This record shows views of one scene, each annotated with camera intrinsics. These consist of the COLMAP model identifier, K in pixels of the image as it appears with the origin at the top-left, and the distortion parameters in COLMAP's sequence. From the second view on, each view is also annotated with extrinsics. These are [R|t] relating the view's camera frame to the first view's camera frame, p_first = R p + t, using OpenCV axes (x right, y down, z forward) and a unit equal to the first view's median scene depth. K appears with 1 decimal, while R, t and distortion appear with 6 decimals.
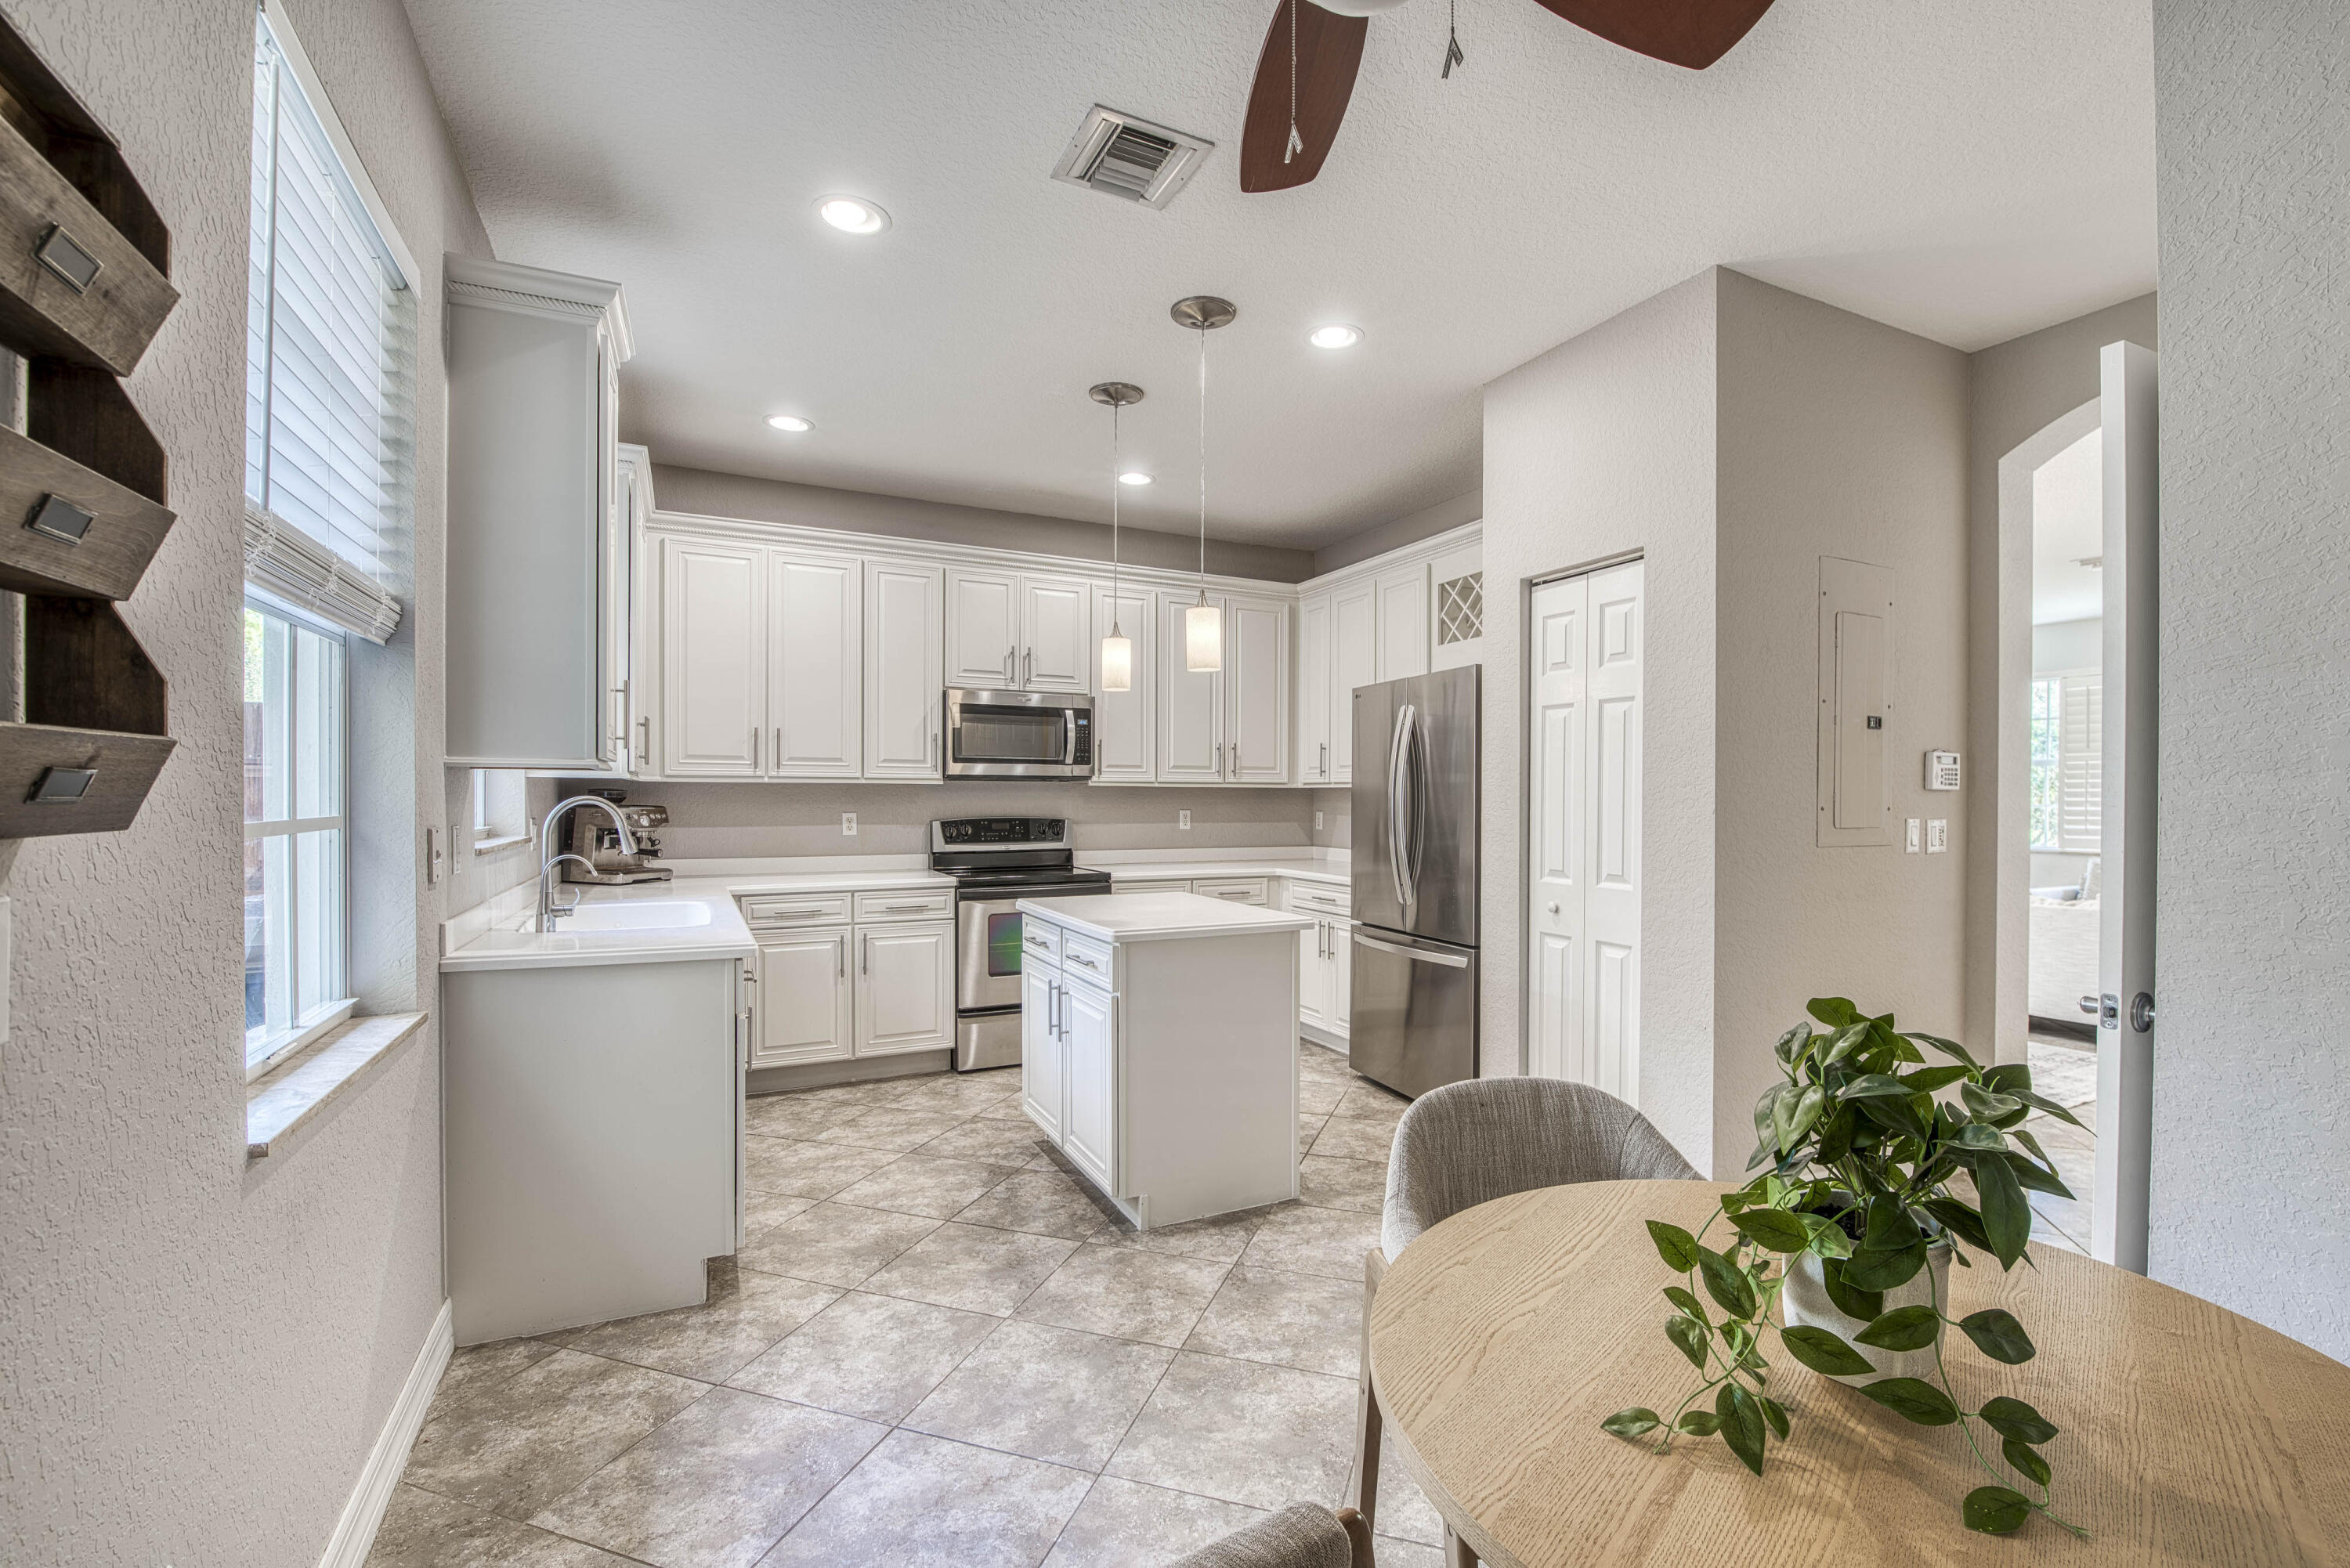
lens RADIAL K [[1009.5, 0, 1202.6], [0, 1009.5, 806.4], [0, 0, 1]] dist [-0.002851, -0.010600]
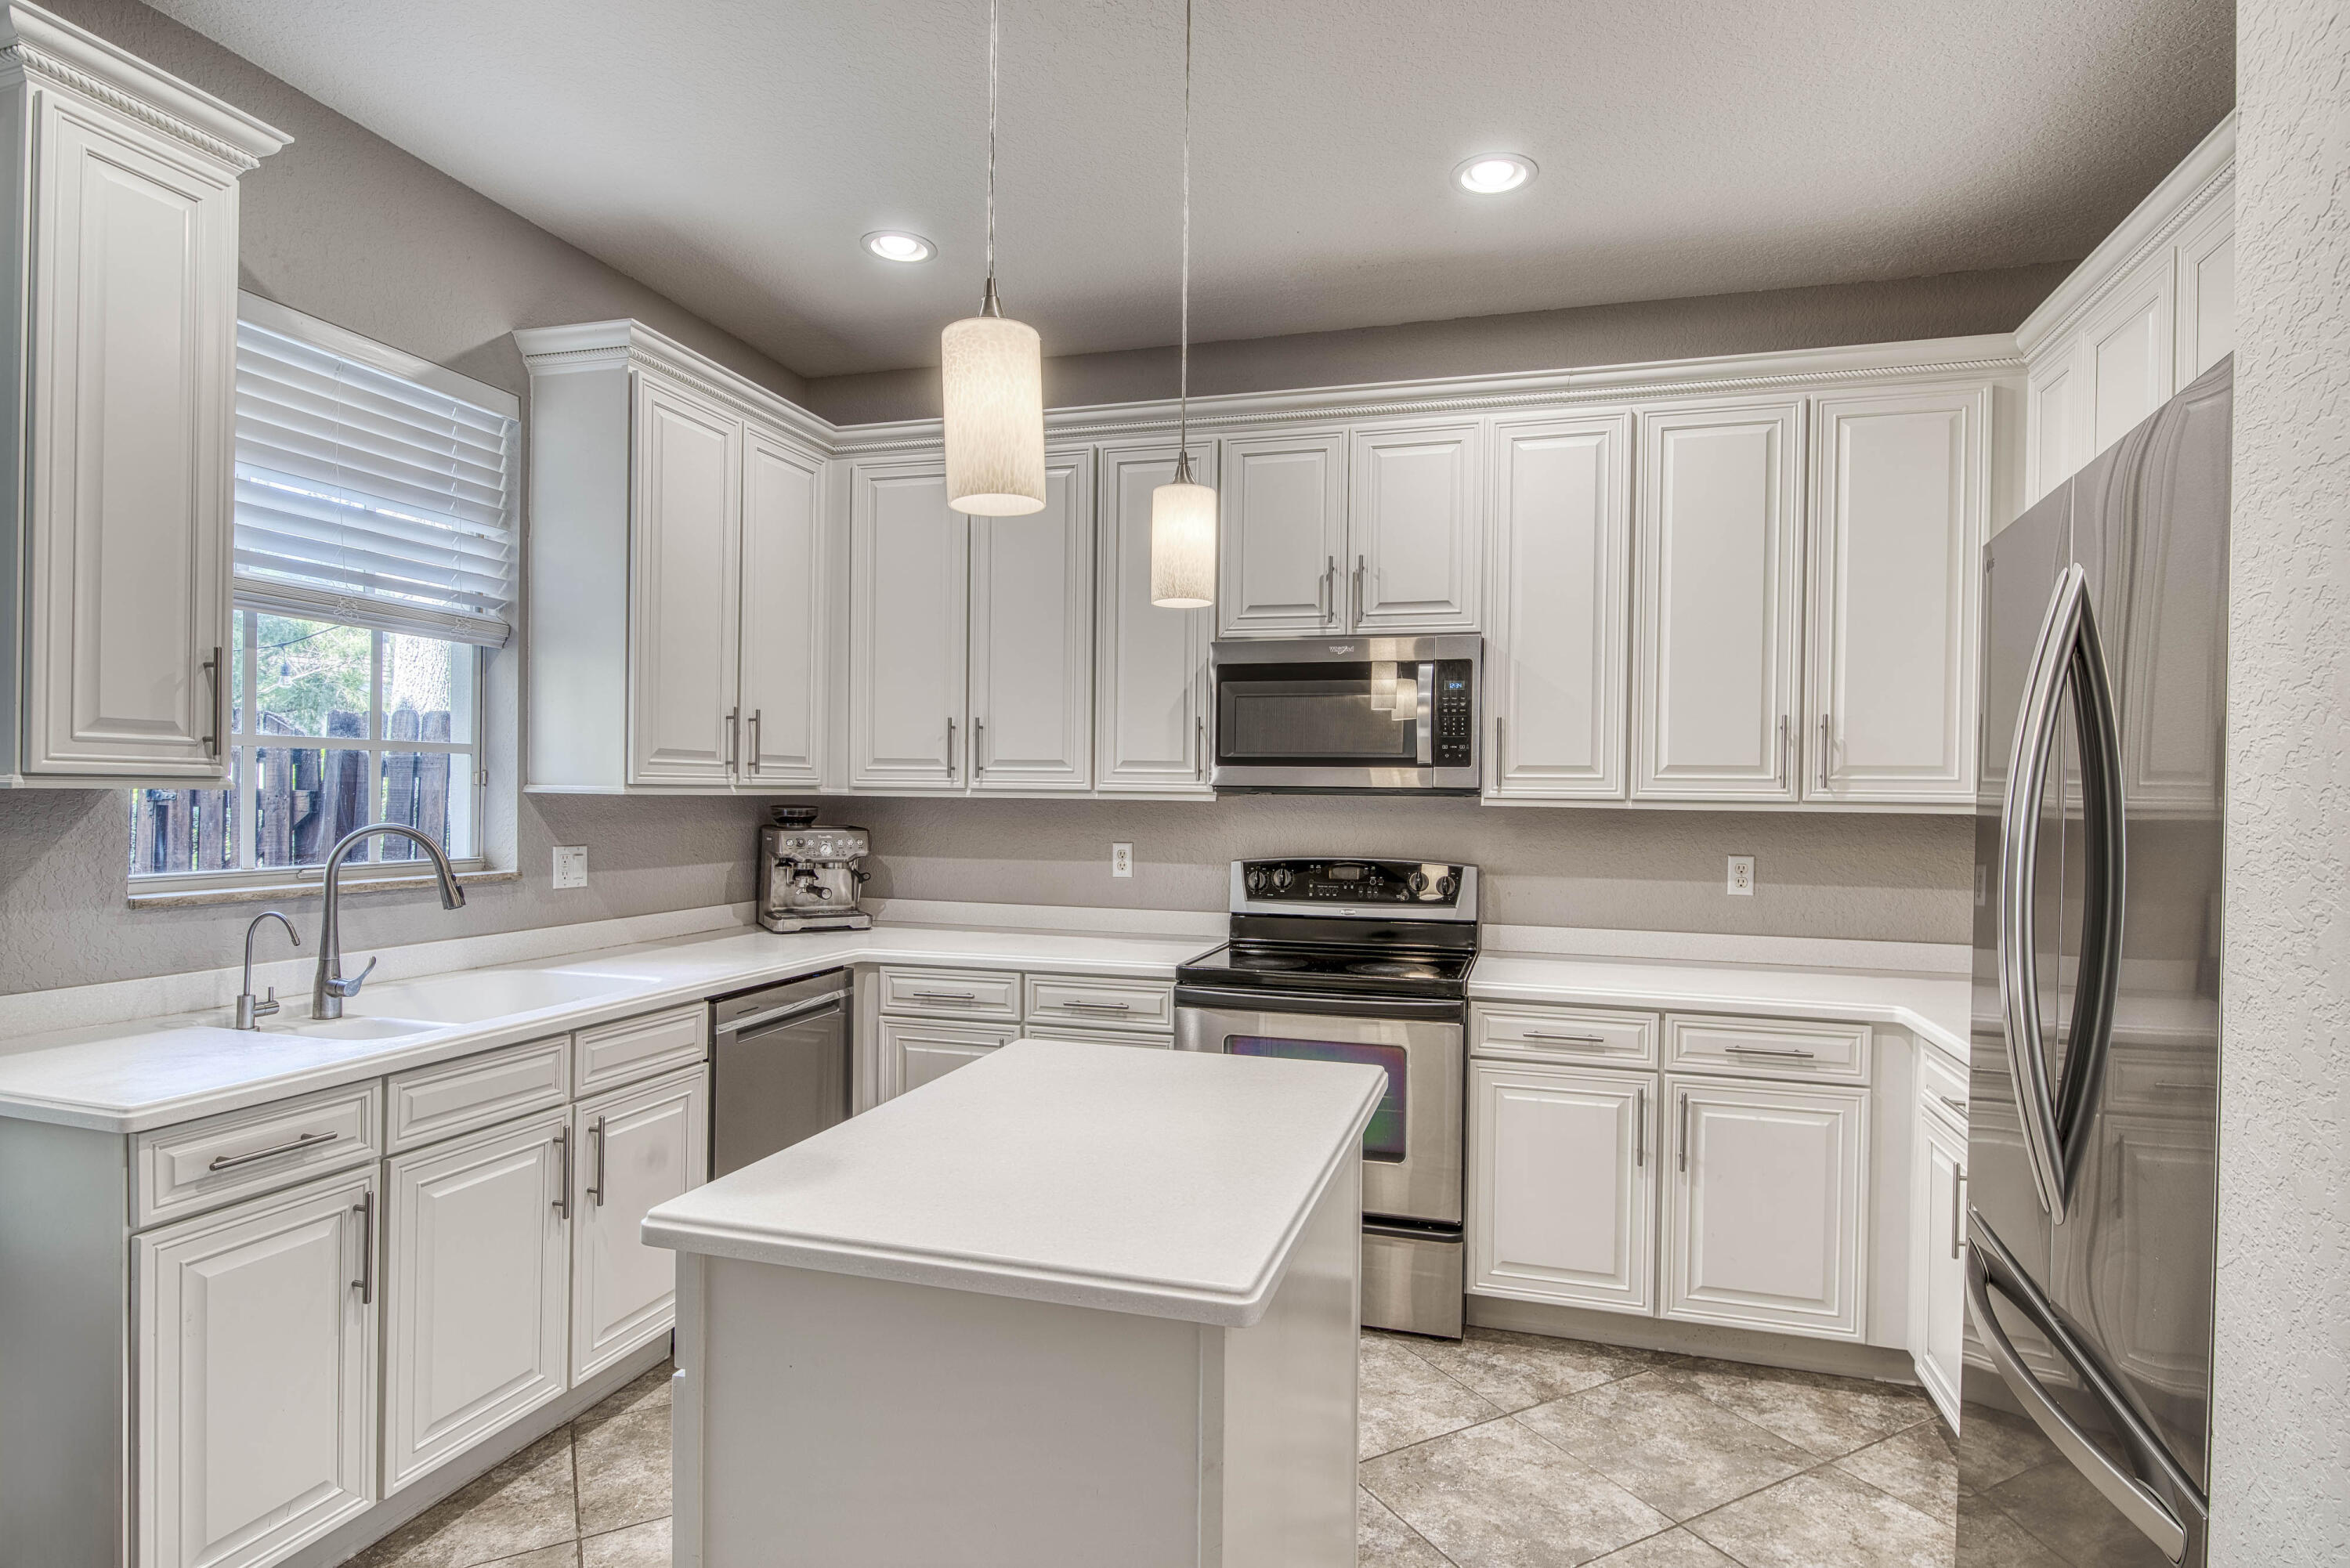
lens RADIAL K [[1192.8, 0, 1201.2], [0, 1192.8, 804.5], [0, 0, 1]] dist [0.005569, -0.007677]
pose [[0.734571, 0.012733, -0.678412, 0.231504], [-0.017059, 0.999854, 0.000295, -0.021664], [0.678317, 0.011356, 0.734682, 0.507634]]
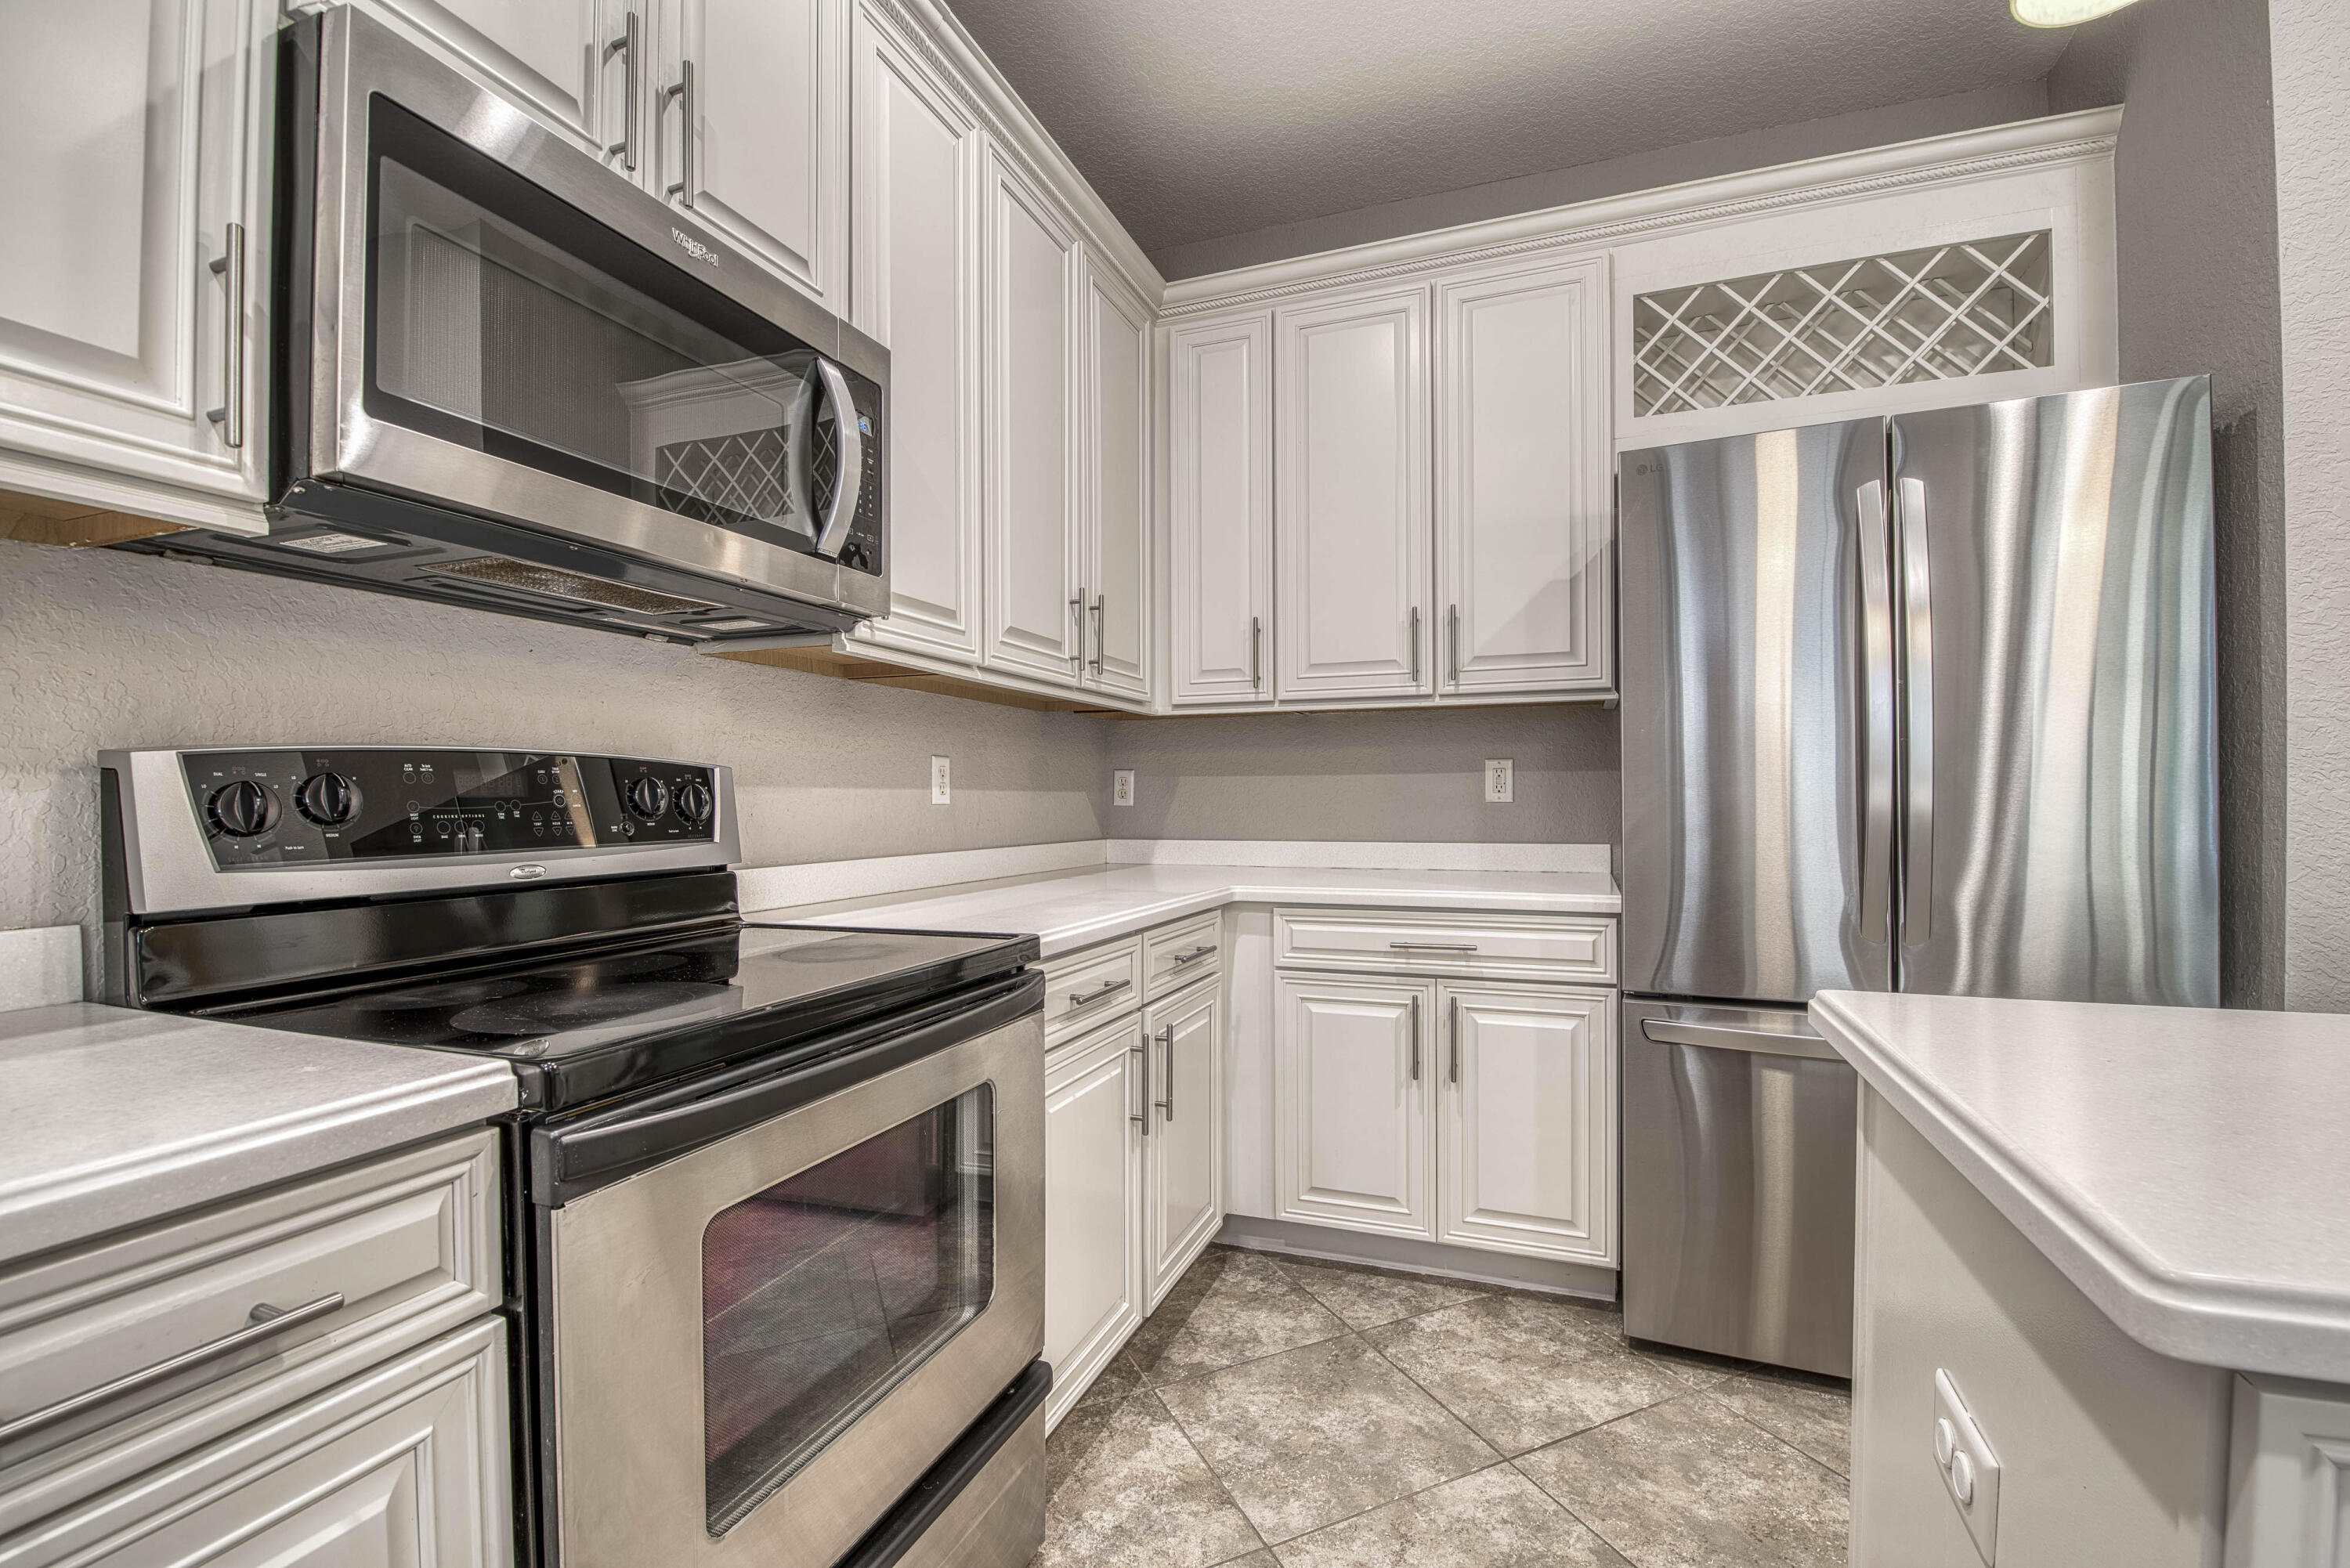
lens RADIAL K [[1009.5, 0, 1202.6], [0, 1009.5, 806.4], [0, 0, 1]] dist [-0.002851, -0.010600]
pose [[0.729413, -0.010905, 0.683987, -0.275212], [0.013612, 0.999906, 0.001426, 0.030941], [-0.683939, 0.008270, 0.729493, 0.808442]]
